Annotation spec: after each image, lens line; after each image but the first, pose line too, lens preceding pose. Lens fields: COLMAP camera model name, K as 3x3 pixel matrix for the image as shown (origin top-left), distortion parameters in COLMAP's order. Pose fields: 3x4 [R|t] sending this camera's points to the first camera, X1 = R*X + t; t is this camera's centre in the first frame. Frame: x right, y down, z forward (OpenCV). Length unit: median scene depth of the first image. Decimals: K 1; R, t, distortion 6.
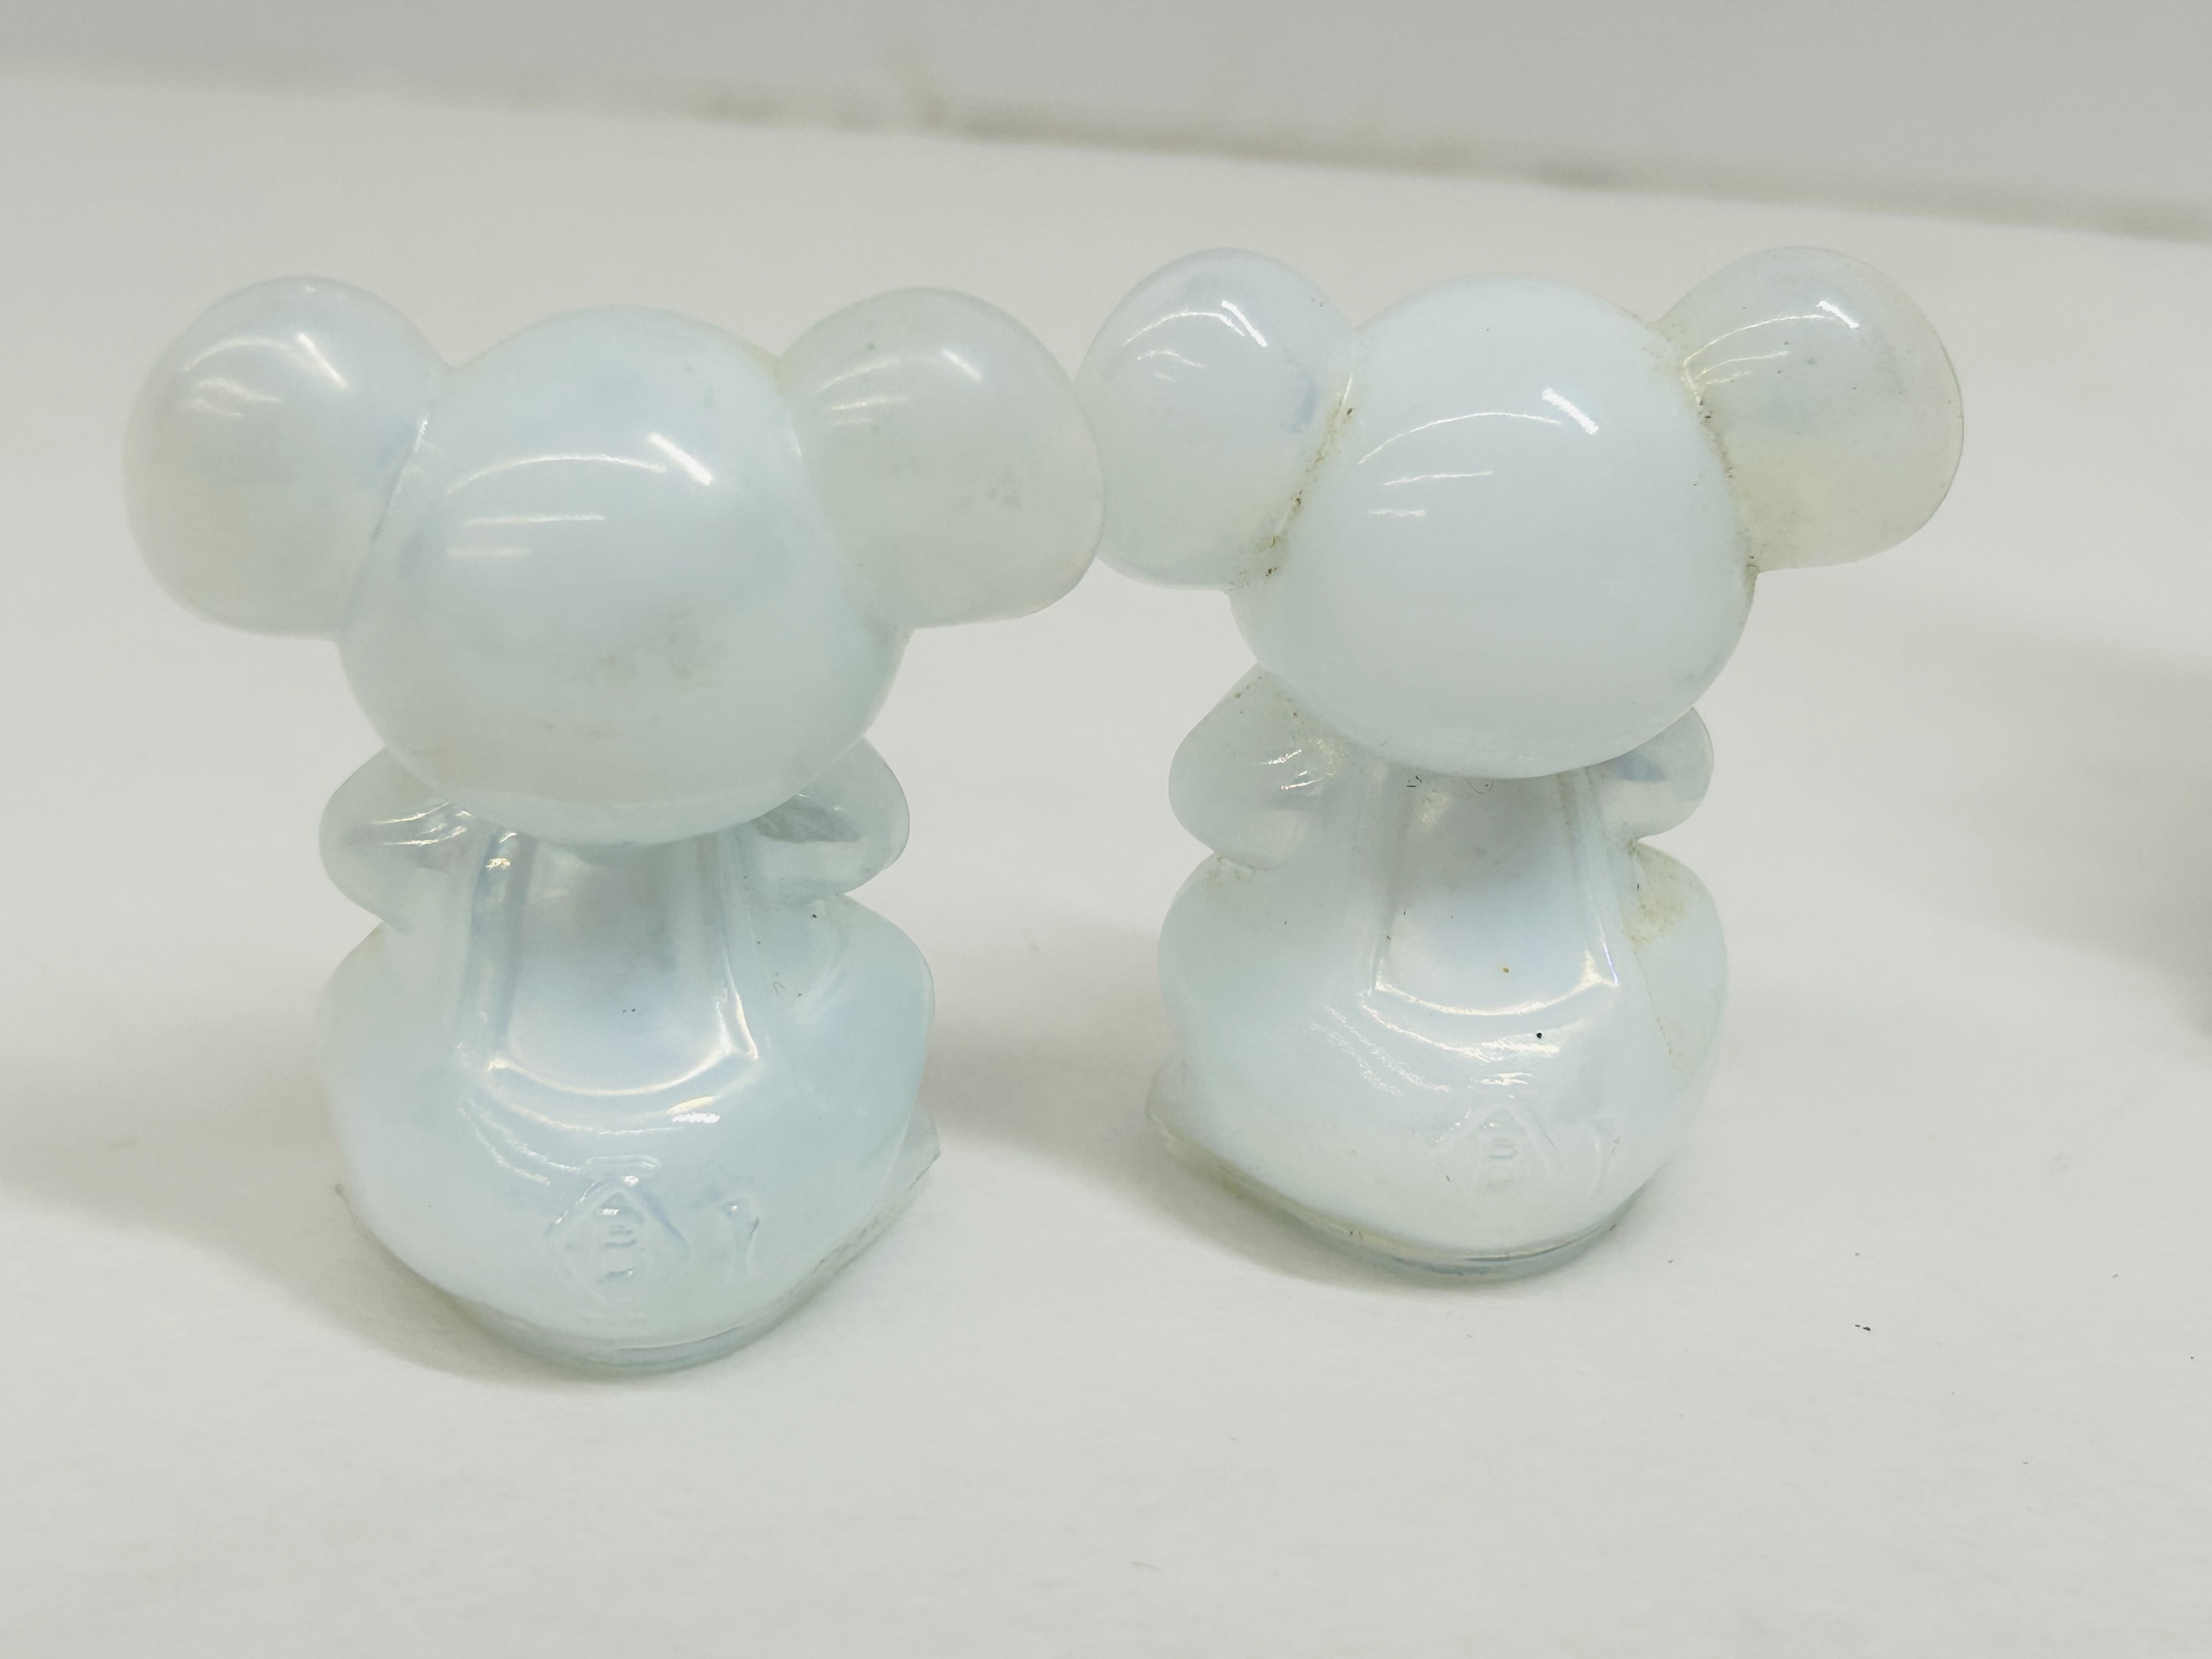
lens RADIAL K [[3545.6, 0, 1106.0], [0, 3545.6, 829.5], [0, 0, 1]] dist [-0.001809, -0.000333]
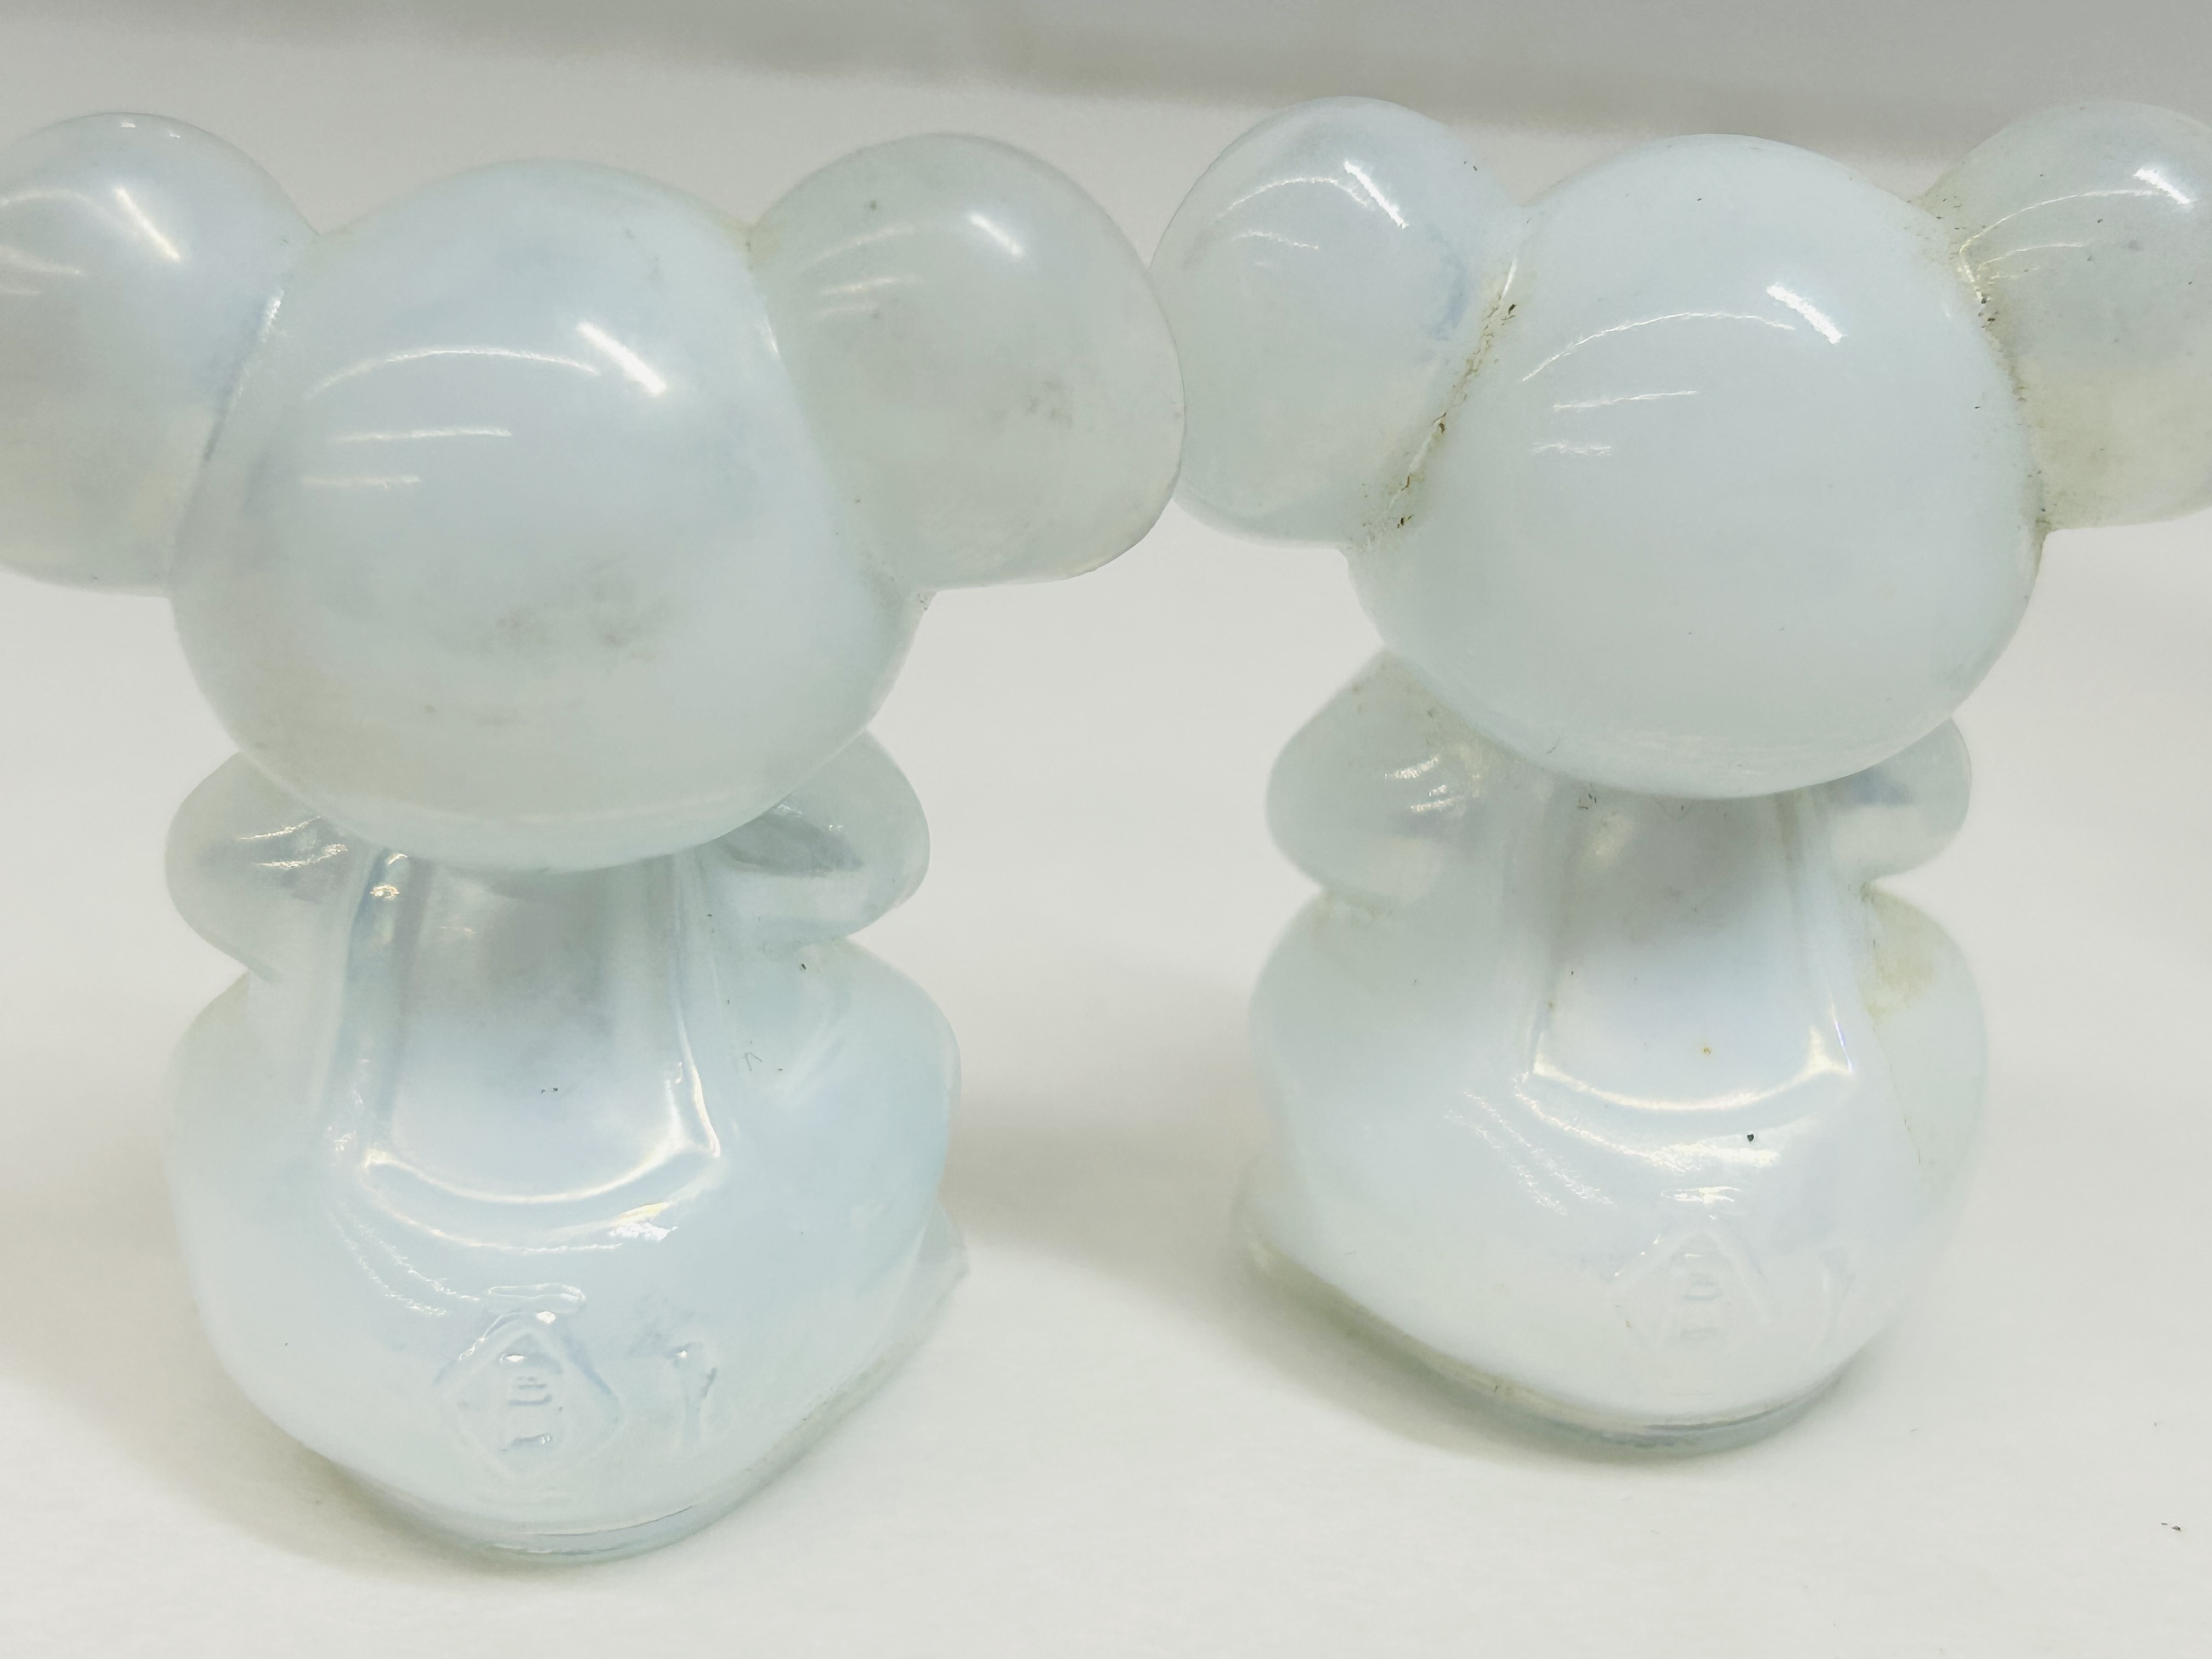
lens RADIAL K [[3531.4, 0, 1102.0], [0, 3531.4, 760.3], [0, 0, 1]] dist [0.055857, 0.027036]
pose [[0.999531, 0.011893, -0.028234, 0.003817], [-0.012708, 0.999502, -0.028870, 0.000954], [0.027876, 0.029215, 0.999184, 0.242375]]
